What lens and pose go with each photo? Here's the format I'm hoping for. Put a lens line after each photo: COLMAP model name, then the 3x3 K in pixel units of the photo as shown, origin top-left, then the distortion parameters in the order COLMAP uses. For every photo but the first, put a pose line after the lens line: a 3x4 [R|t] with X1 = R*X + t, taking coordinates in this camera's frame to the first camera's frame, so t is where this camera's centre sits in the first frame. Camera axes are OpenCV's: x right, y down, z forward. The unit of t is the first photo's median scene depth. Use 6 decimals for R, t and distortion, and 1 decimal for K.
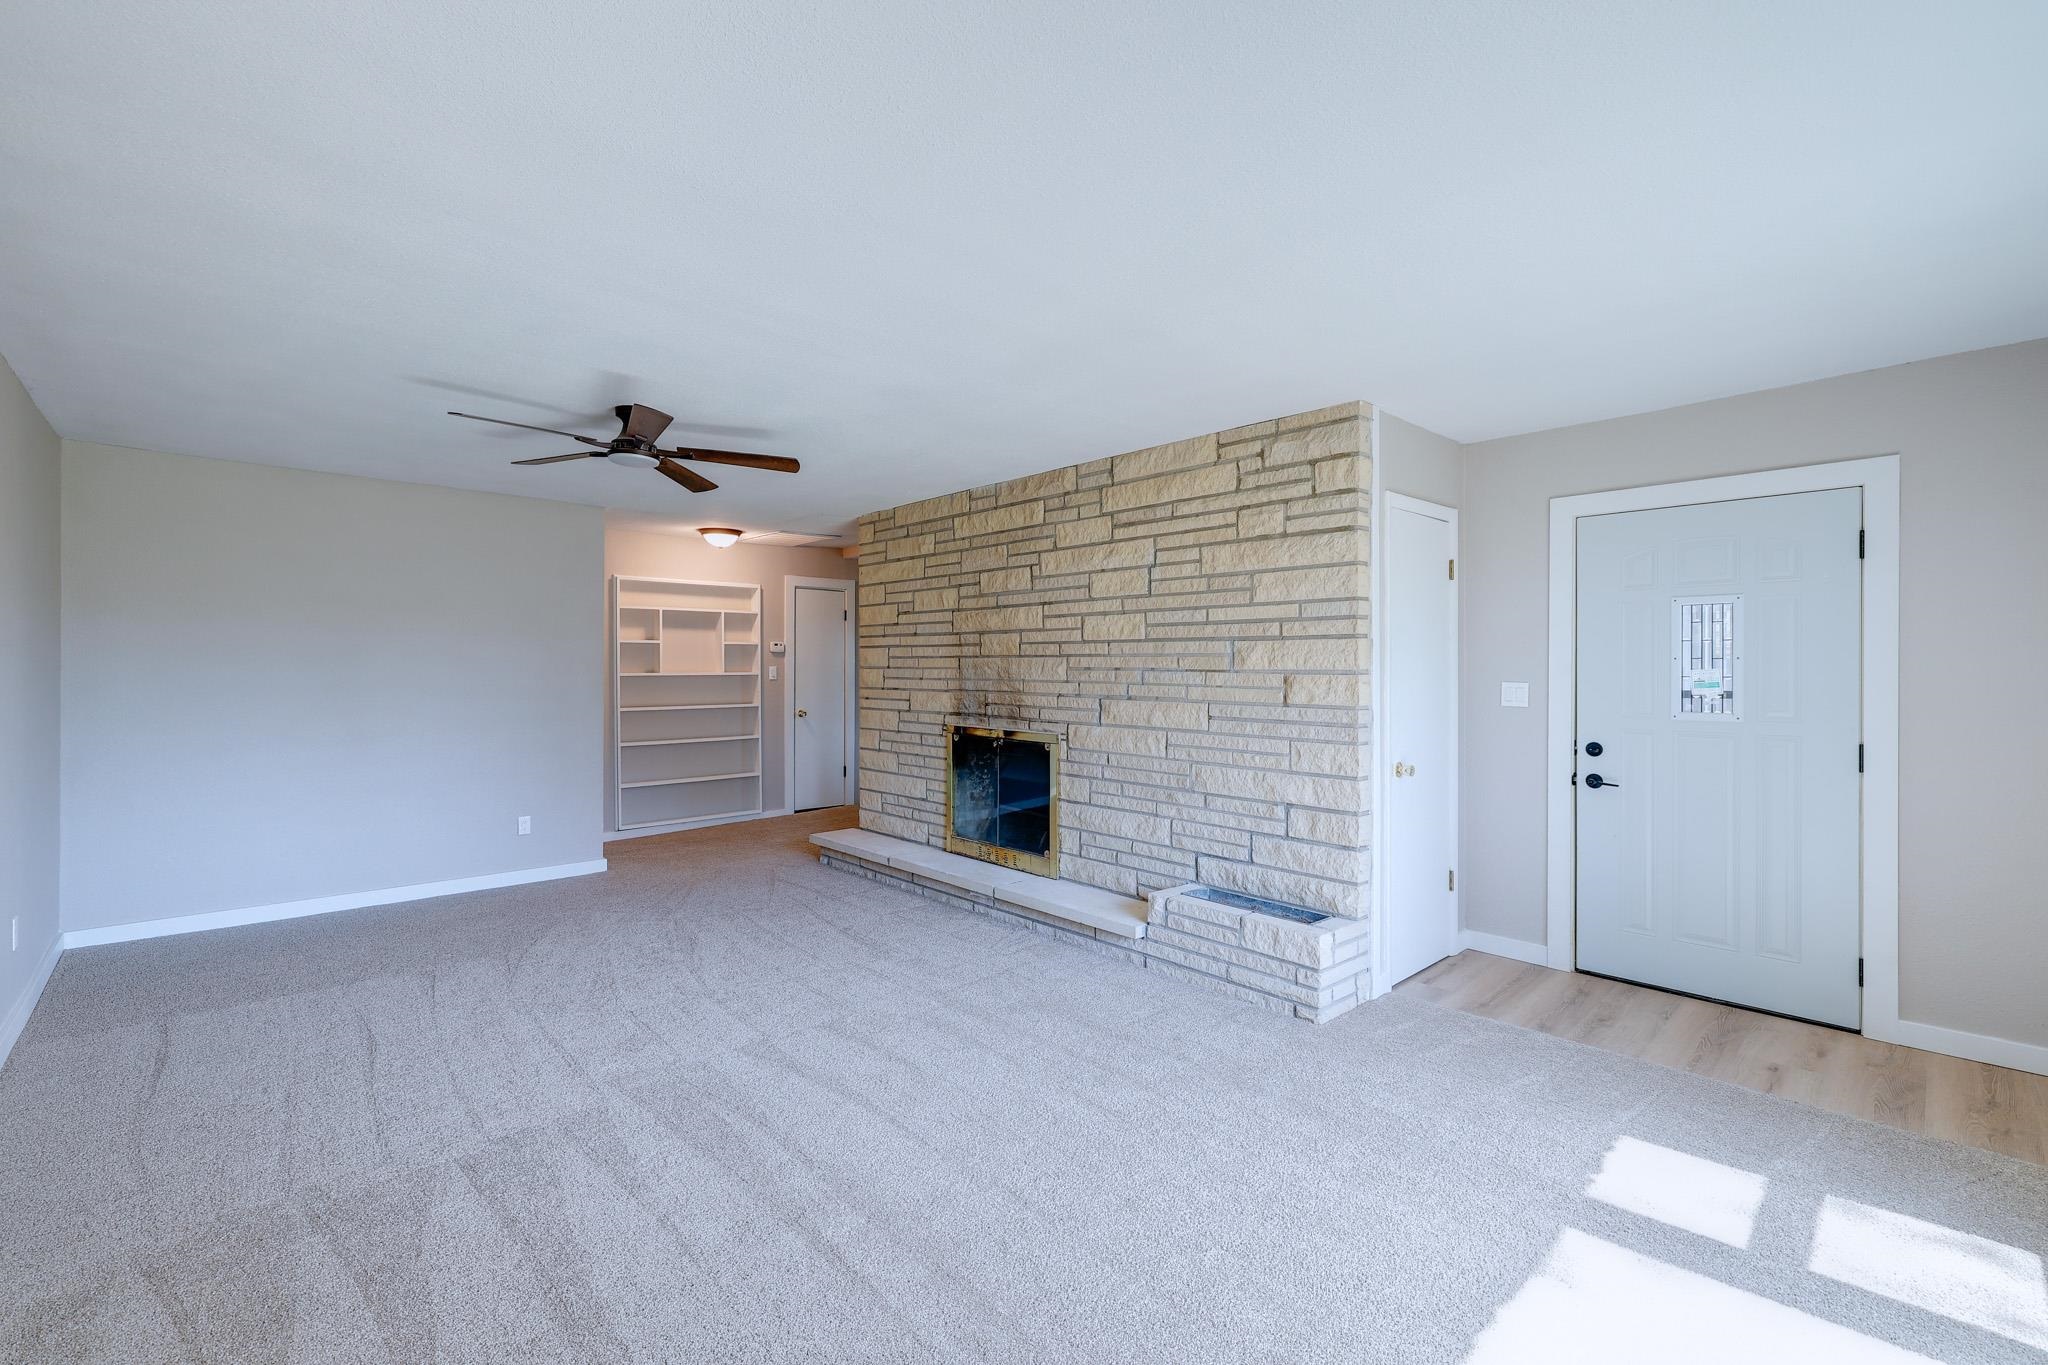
lens RADIAL K [[870.7, 0, 1029.2], [0, 870.7, 675.5], [0, 0, 1]] dist [0.001282, -0.000671]
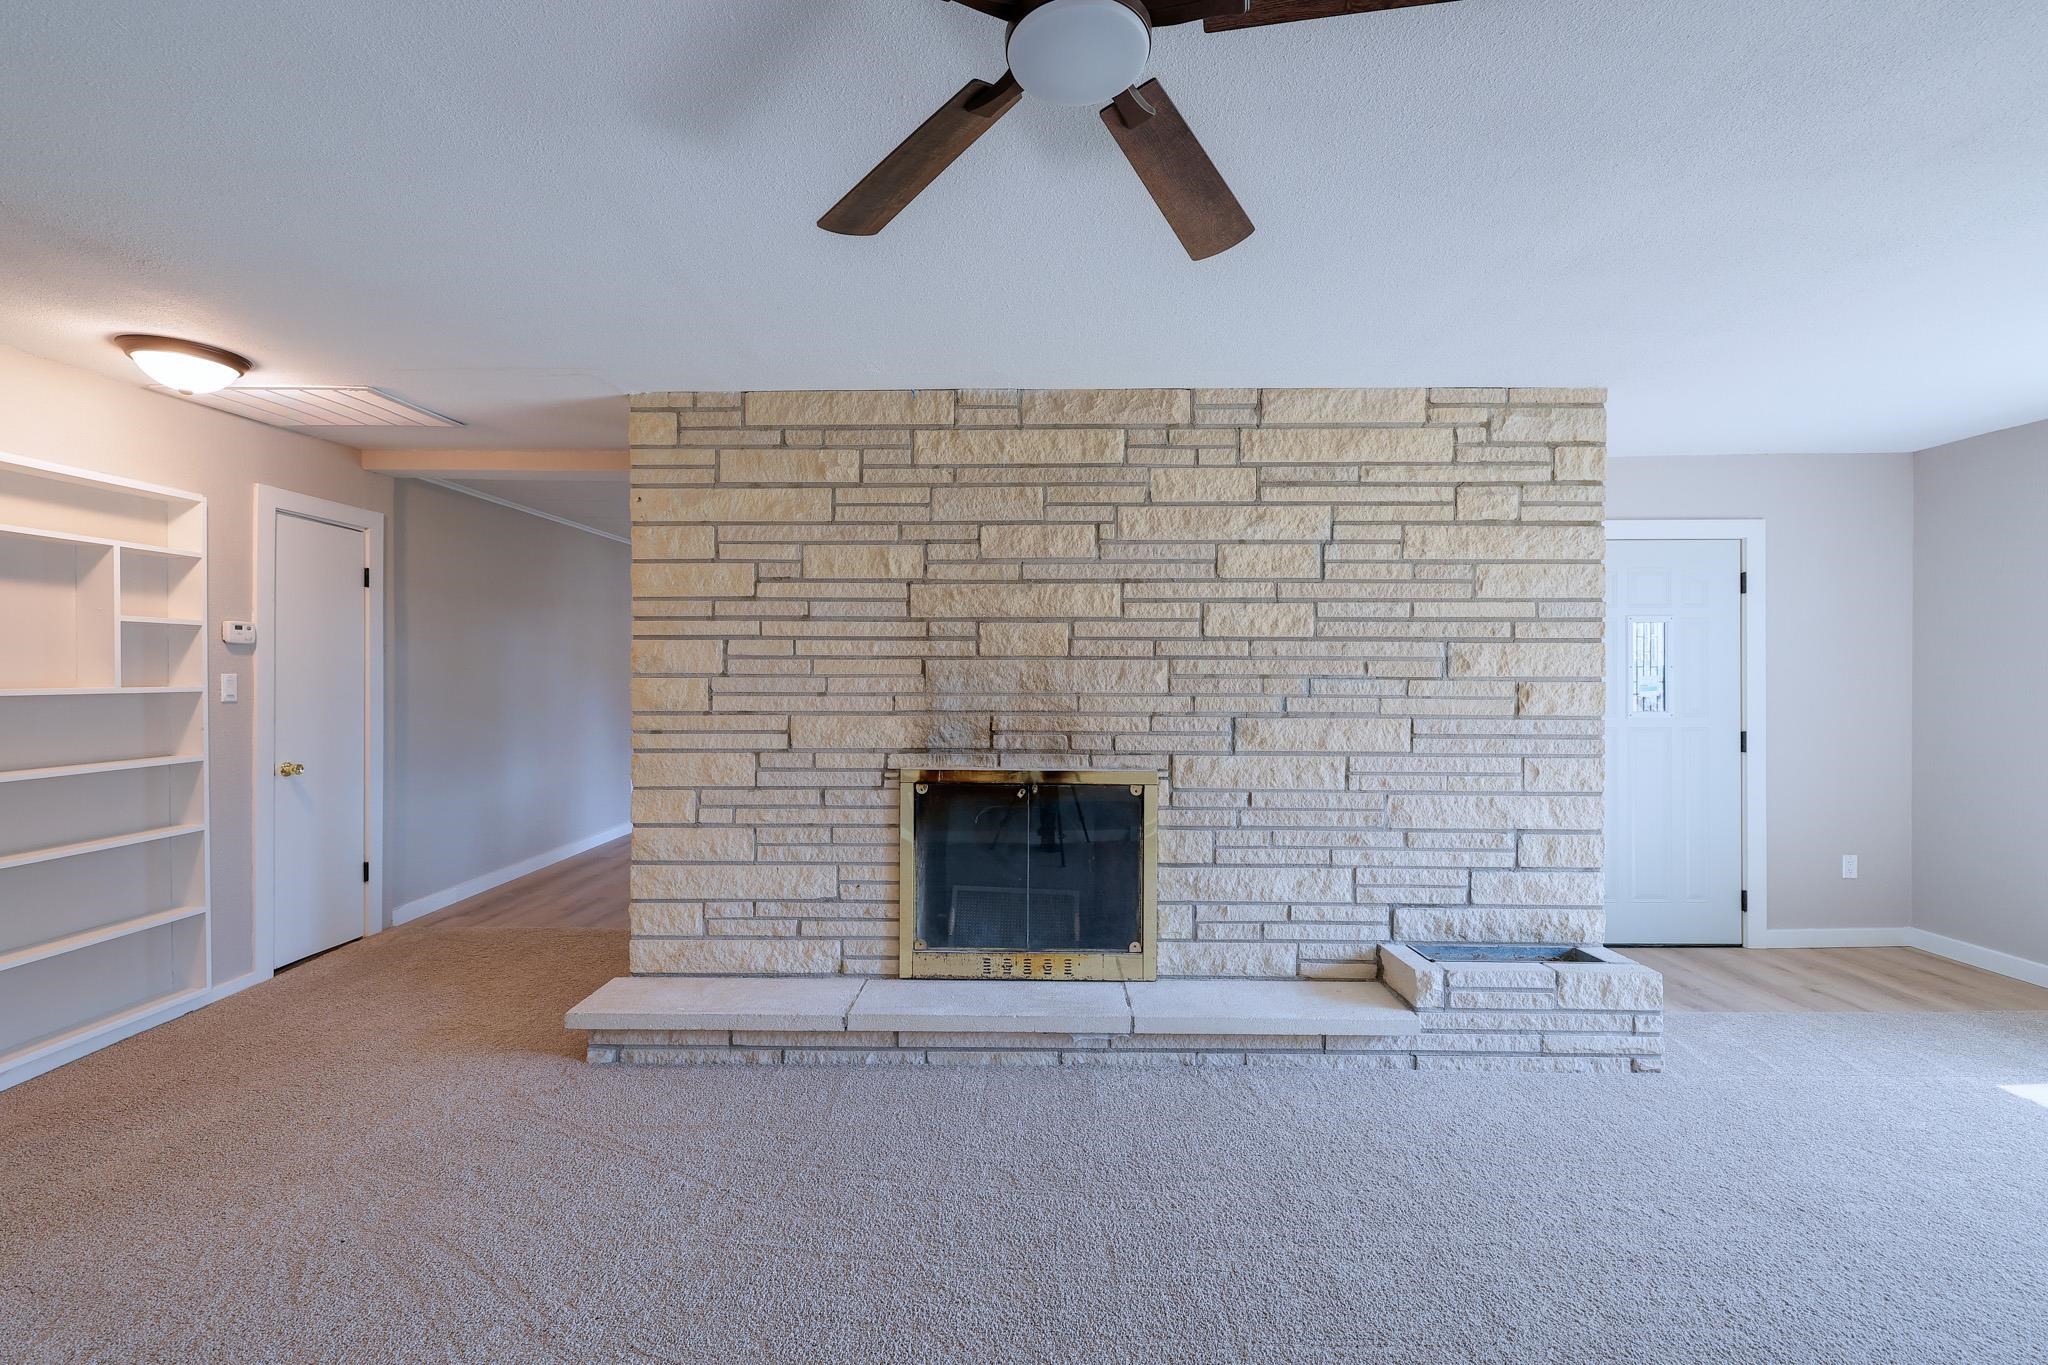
lens RADIAL K [[870.7, 0, 1030.7], [0, 870.7, 678.9], [0, 0, 1]] dist [0.001282, -0.000671]
pose [[0.696055, -0.004035, 0.717977, -0.547112], [0.007576, 0.999970, -0.001725, -0.005352], [-0.717948, 0.006640, 0.696065, 0.602693]]
